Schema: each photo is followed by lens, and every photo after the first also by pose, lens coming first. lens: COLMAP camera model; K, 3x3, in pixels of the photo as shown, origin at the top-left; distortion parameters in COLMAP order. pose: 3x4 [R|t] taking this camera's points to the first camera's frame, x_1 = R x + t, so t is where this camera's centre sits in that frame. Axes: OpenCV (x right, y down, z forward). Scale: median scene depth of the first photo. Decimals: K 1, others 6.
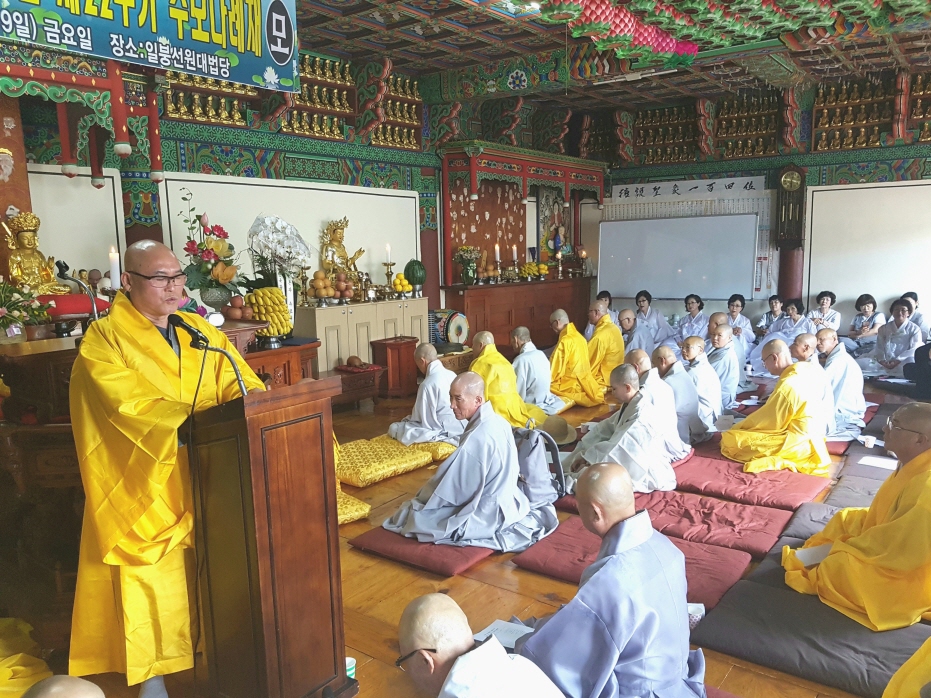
lens RADIAL K [[754.5, 0, 464.5], [0, 754.5, 368.4], [0, 0, 1]] dist [-0.005894, 0.007737]
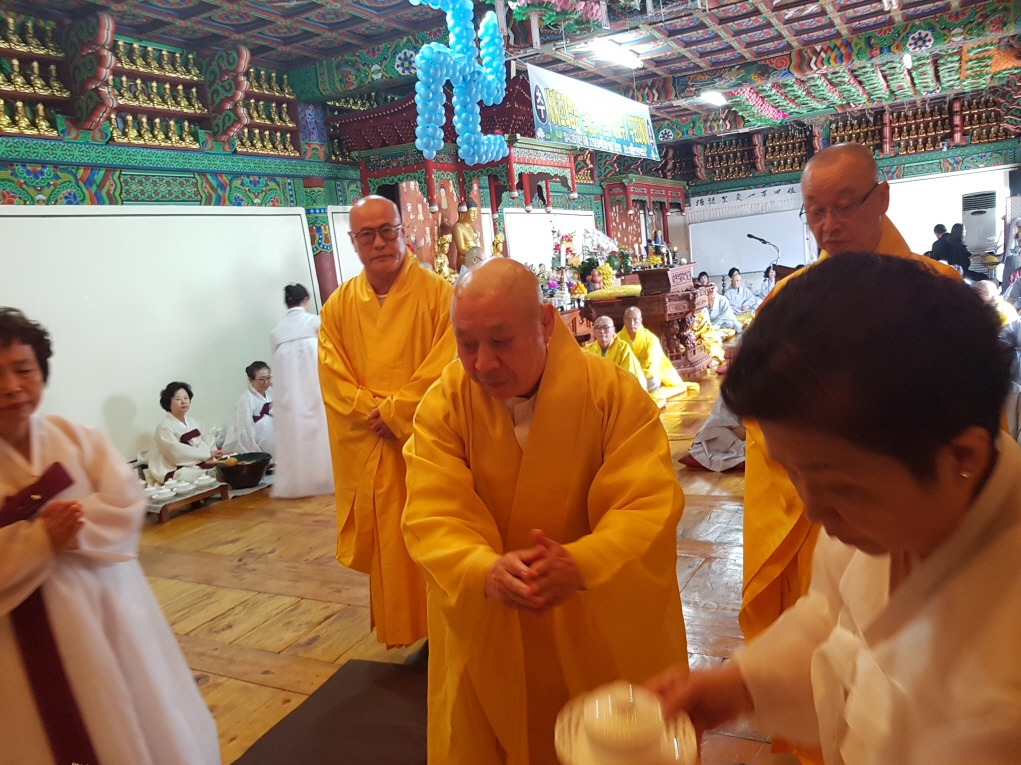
lens RADIAL K [[827.4, 0, 509.4], [0, 827.4, 403.8], [0, 0, 1]] dist [-0.005894, 0.007737]
pose [[0.984911, -0.110407, 0.133267, -0.495422], [0.111221, 0.993795, 0.001348, 0.125523], [-0.132589, 0.013494, 0.991079, -0.605169]]
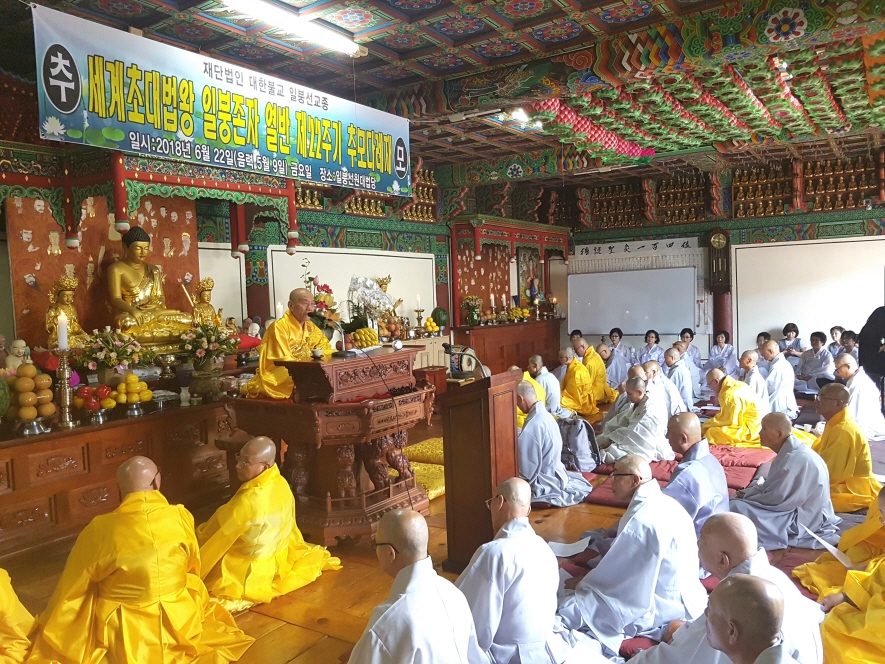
lens RADIAL K [[712.3, 0, 434.2], [0, 712.3, 335.5], [0, 0, 1]] dist [-0.000901, 0.005660]
pose [[0.998694, -0.020264, 0.046910, -0.123680], [0.025037, 0.994314, -0.103499, 0.027793], [-0.044546, 0.104539, 0.993523, -0.187744]]
